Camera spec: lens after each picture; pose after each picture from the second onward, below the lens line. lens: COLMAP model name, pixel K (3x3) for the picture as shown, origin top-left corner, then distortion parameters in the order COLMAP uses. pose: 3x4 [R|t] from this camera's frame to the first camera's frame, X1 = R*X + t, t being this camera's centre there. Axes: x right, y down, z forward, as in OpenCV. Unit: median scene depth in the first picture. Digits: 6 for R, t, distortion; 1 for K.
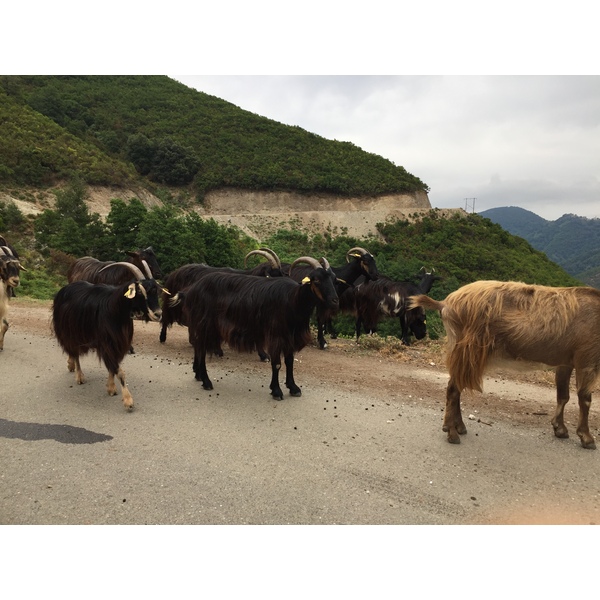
lens RADIAL K [[515.3, 0, 304.5], [0, 515.3, 298.0], [0, 0, 1]] dist [0.089245, -0.117618]
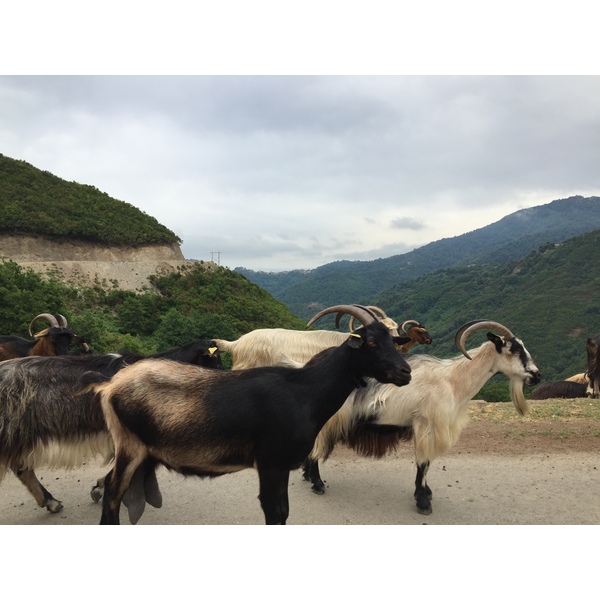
lens RADIAL K [[515.3, 0, 301.9], [0, 515.3, 297.7], [0, 0, 1]] dist [0.089245, -0.117618]
pose [[0.824509, -0.018414, 0.565550, -0.159356], [0.073038, 0.994573, -0.074099, -0.015478], [-0.561116, 0.102402, 0.821379, 0.082504]]
